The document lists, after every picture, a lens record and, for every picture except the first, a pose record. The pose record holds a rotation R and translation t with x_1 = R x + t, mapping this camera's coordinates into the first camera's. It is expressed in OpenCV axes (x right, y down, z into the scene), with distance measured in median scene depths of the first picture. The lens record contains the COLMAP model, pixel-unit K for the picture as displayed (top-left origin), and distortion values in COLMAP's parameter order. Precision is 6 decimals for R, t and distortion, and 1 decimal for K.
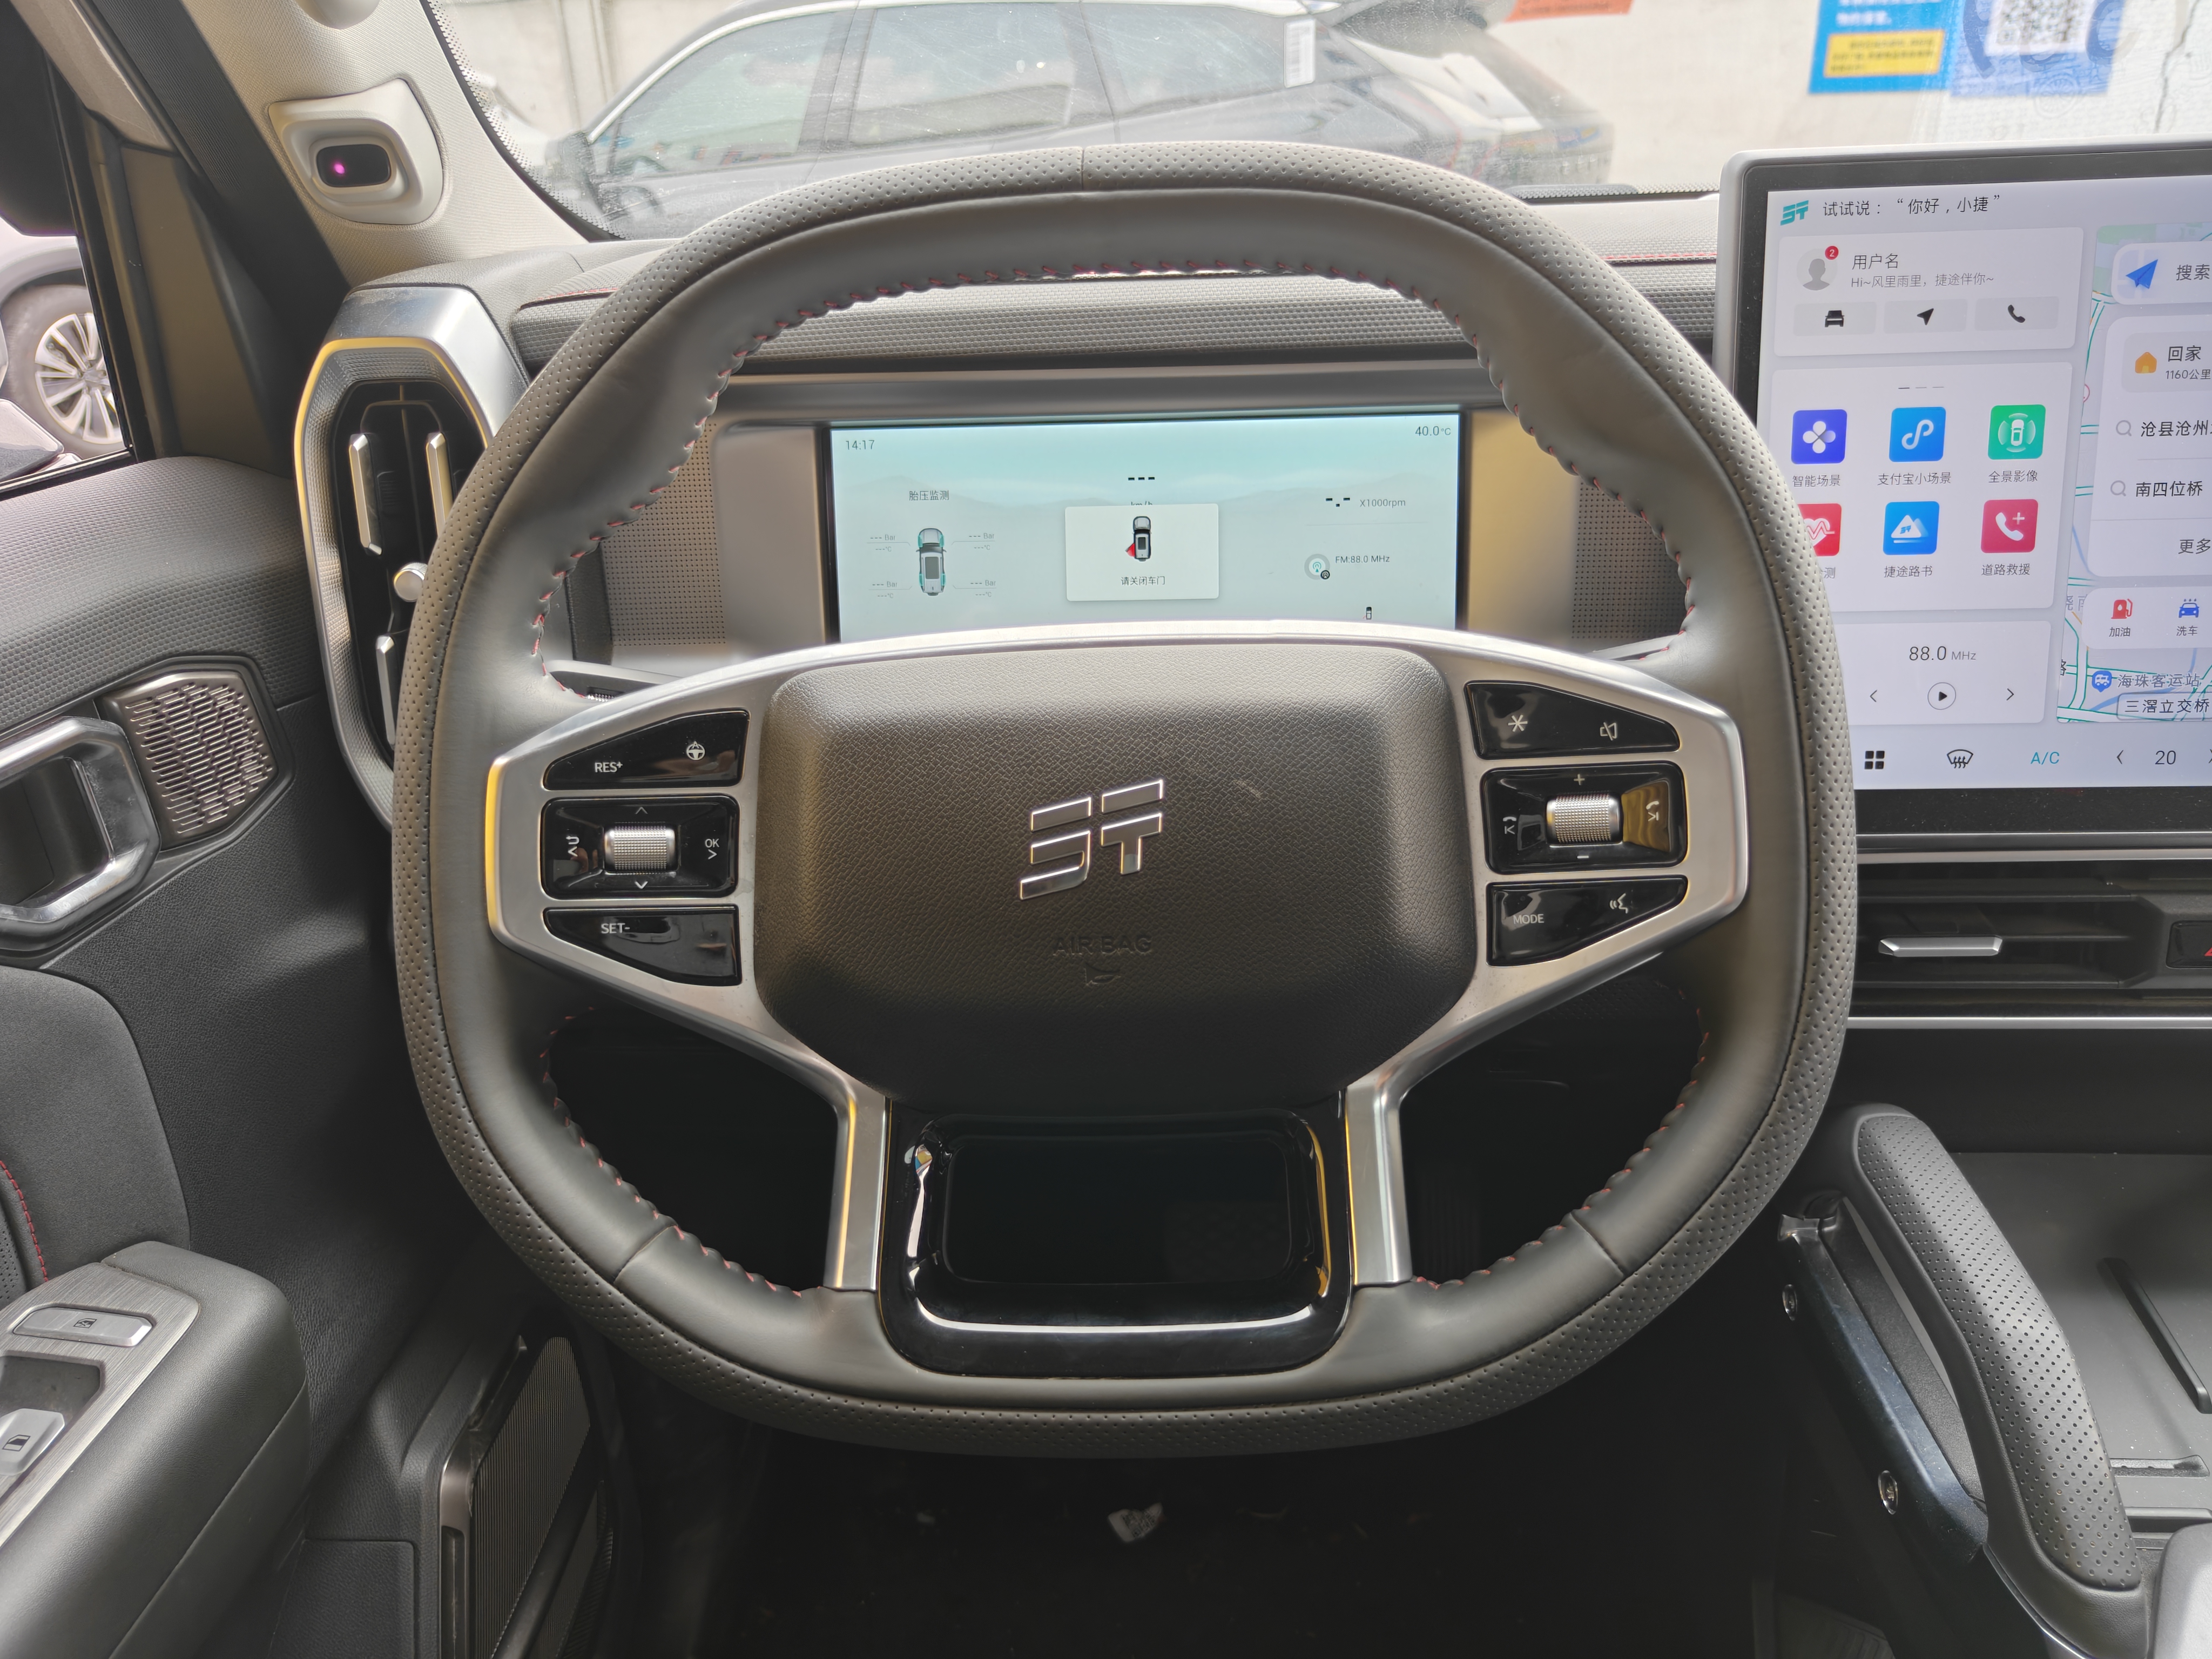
lens RADIAL K [[1541.6, 0, 1133.1], [0, 1541.6, 820.8], [0, 0, 1]] dist [0.003280, -0.001501]
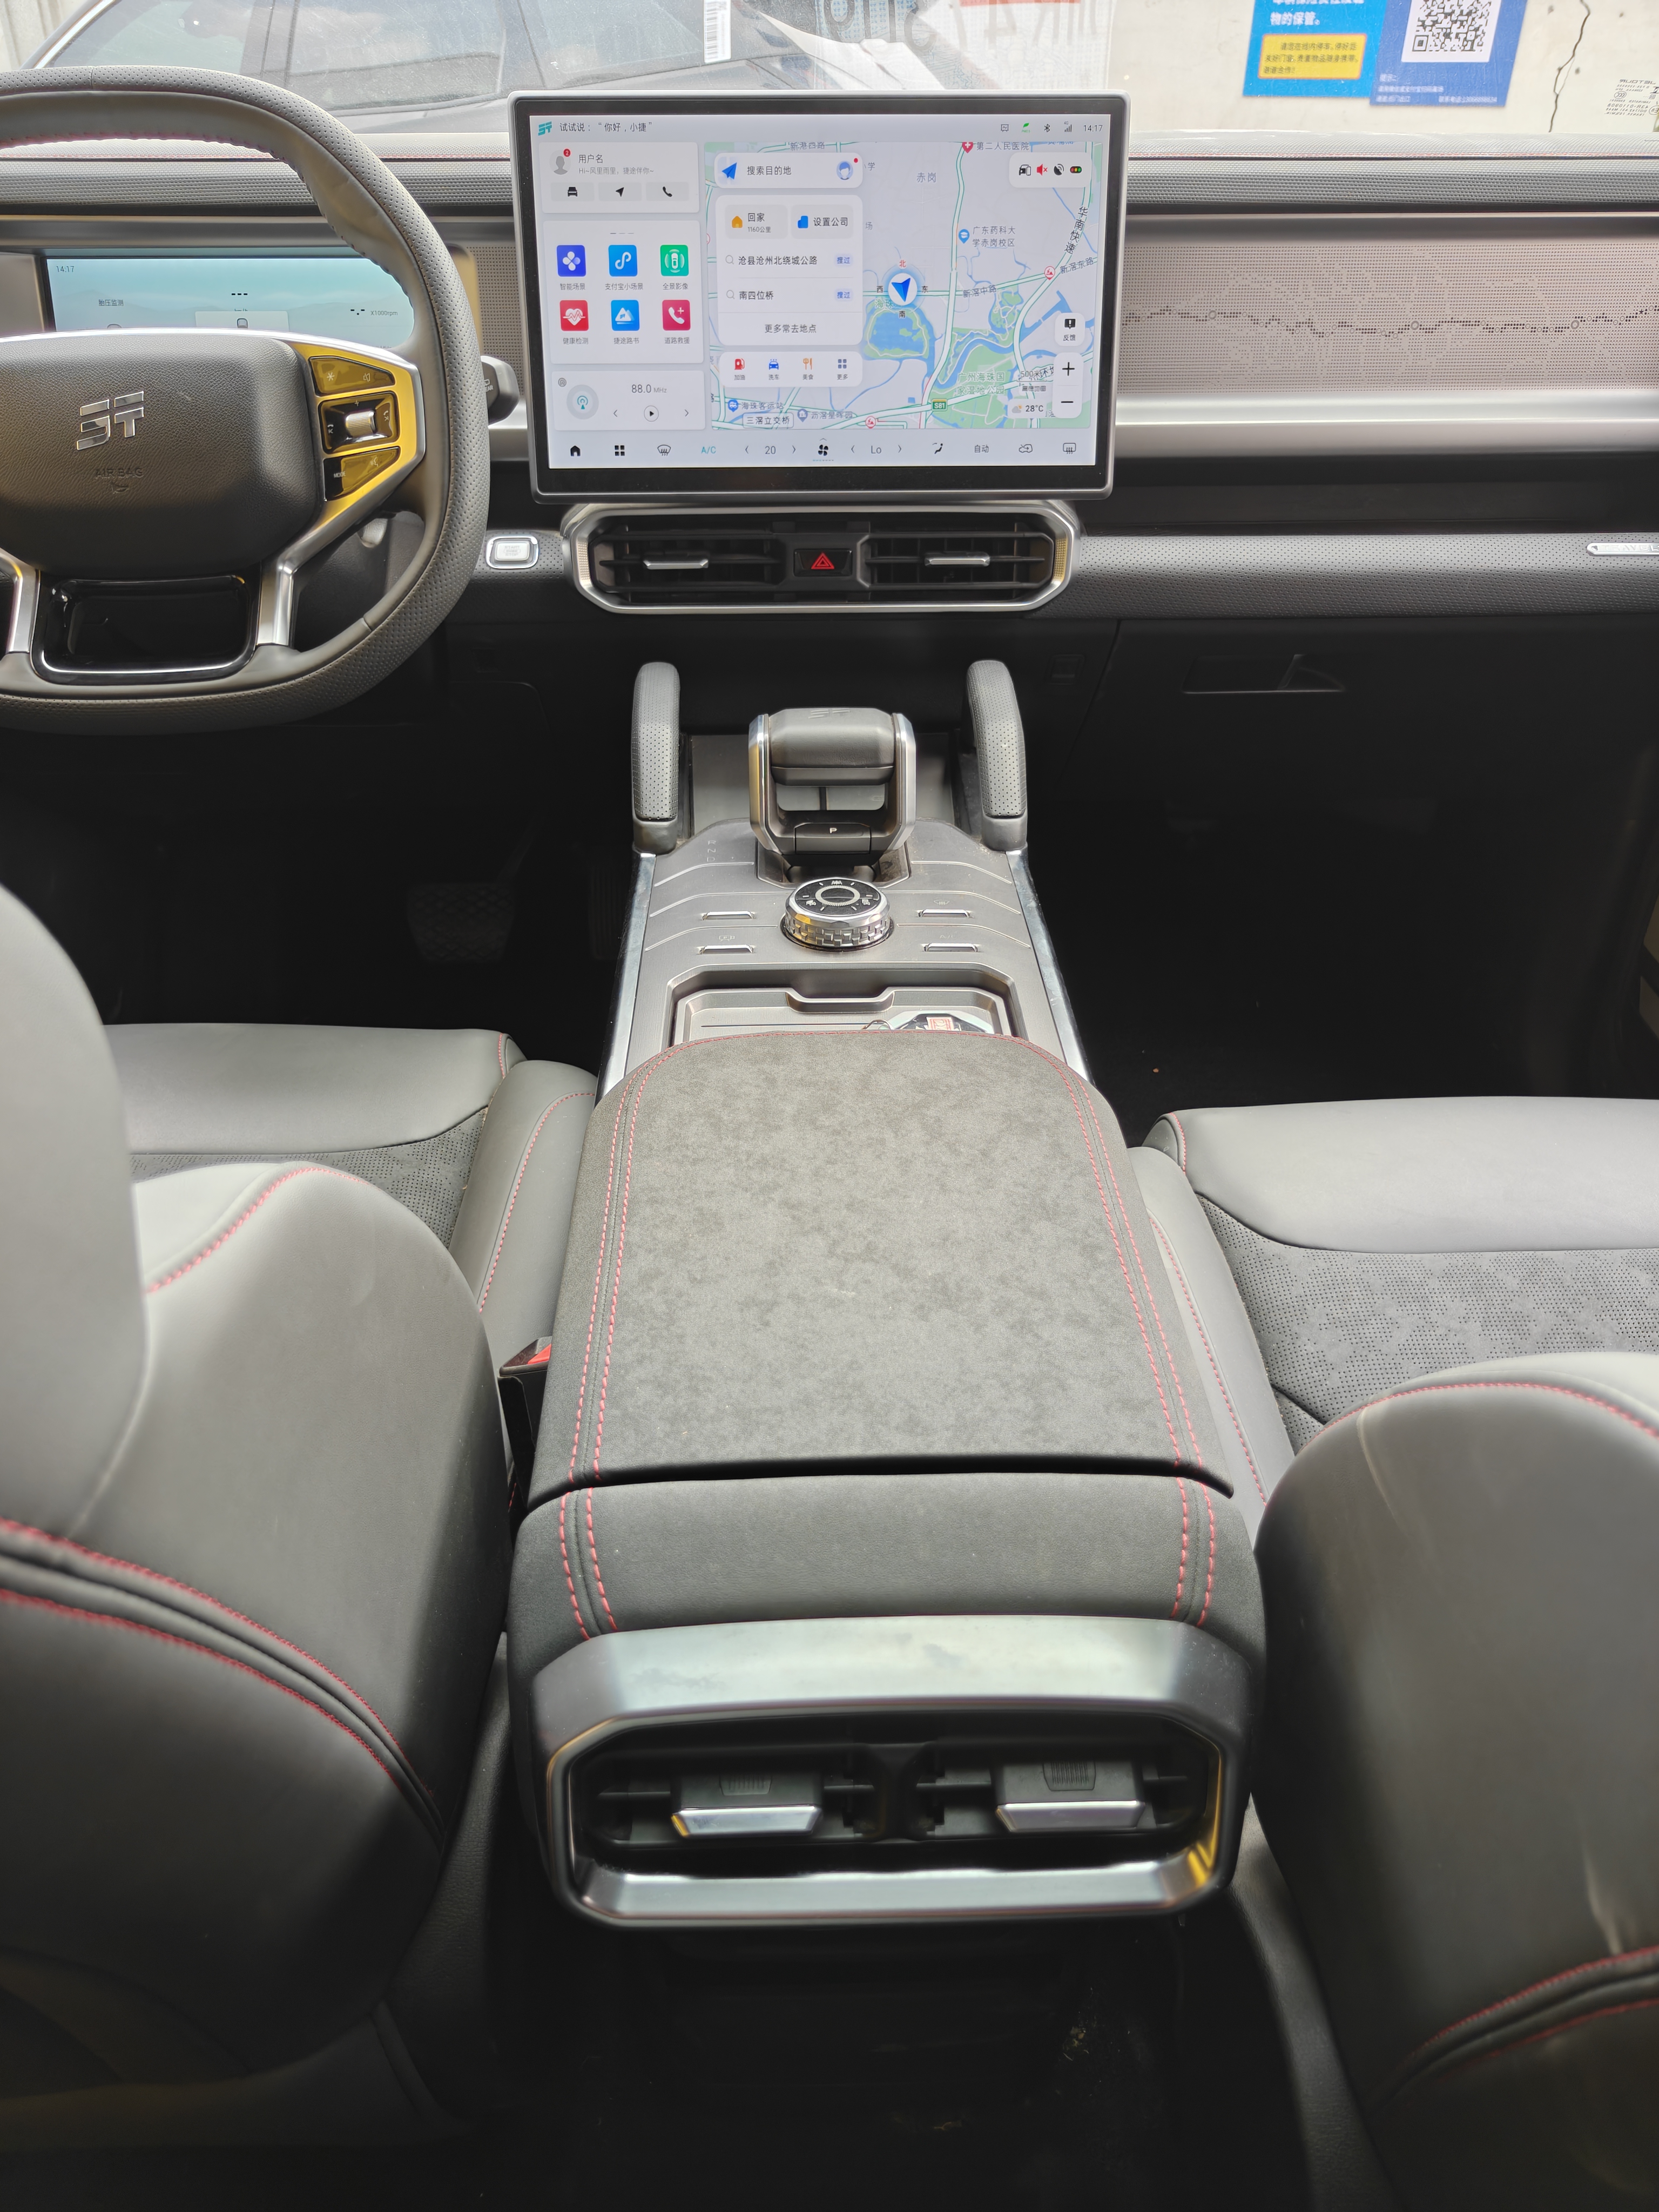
lens RADIAL K [[1517.3, 0, 812.4], [0, 1517.3, 1098.2], [0, 0, 1]] dist [-0.026640, 0.021650]
pose [[0.995729, -0.017975, 0.090560, 0.550755], [0.003578, 0.987642, 0.156688, 0.461999], [-0.092258, -0.155695, 0.983488, -0.964561]]
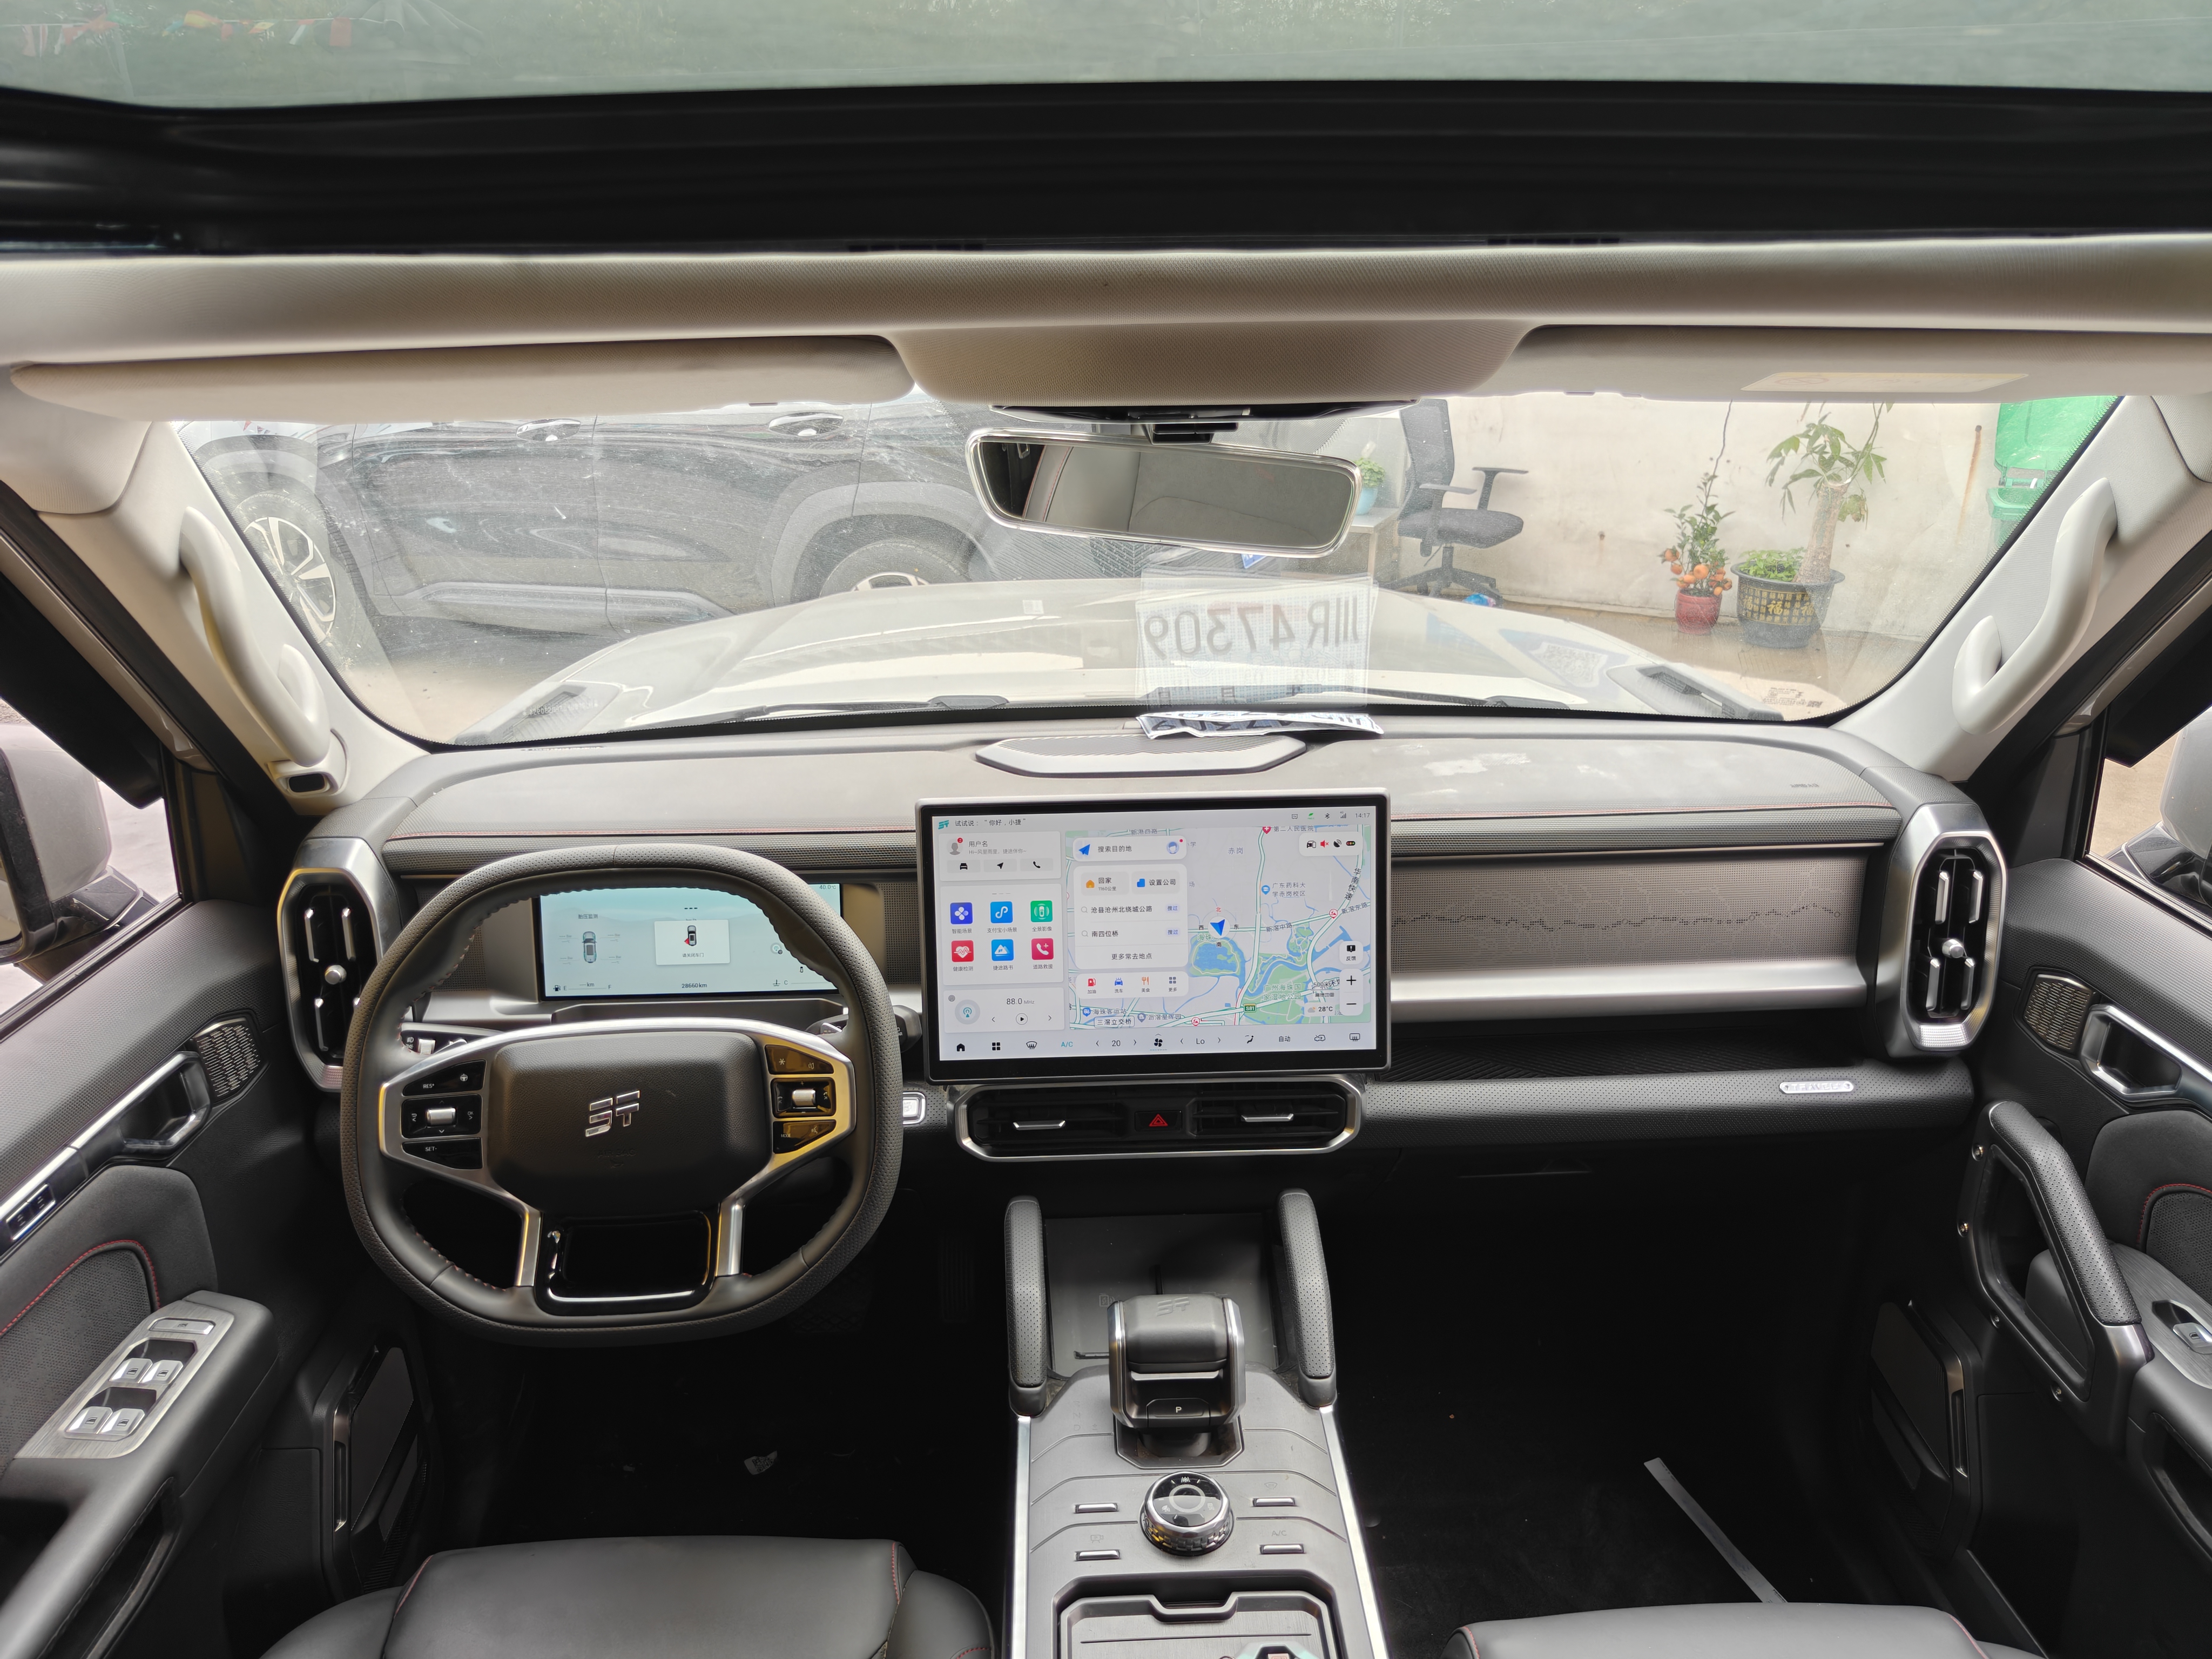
lens RADIAL K [[1495.7, 0, 1106.0], [0, 1495.7, 829.5], [0, 0, 1]] dist [0.037976, -0.046590]
pose [[0.995229, -0.010998, 0.096944, 0.444368], [0.016029, 0.998556, -0.051271, -0.256117], [-0.096241, 0.052580, 0.993968, -1.324441]]
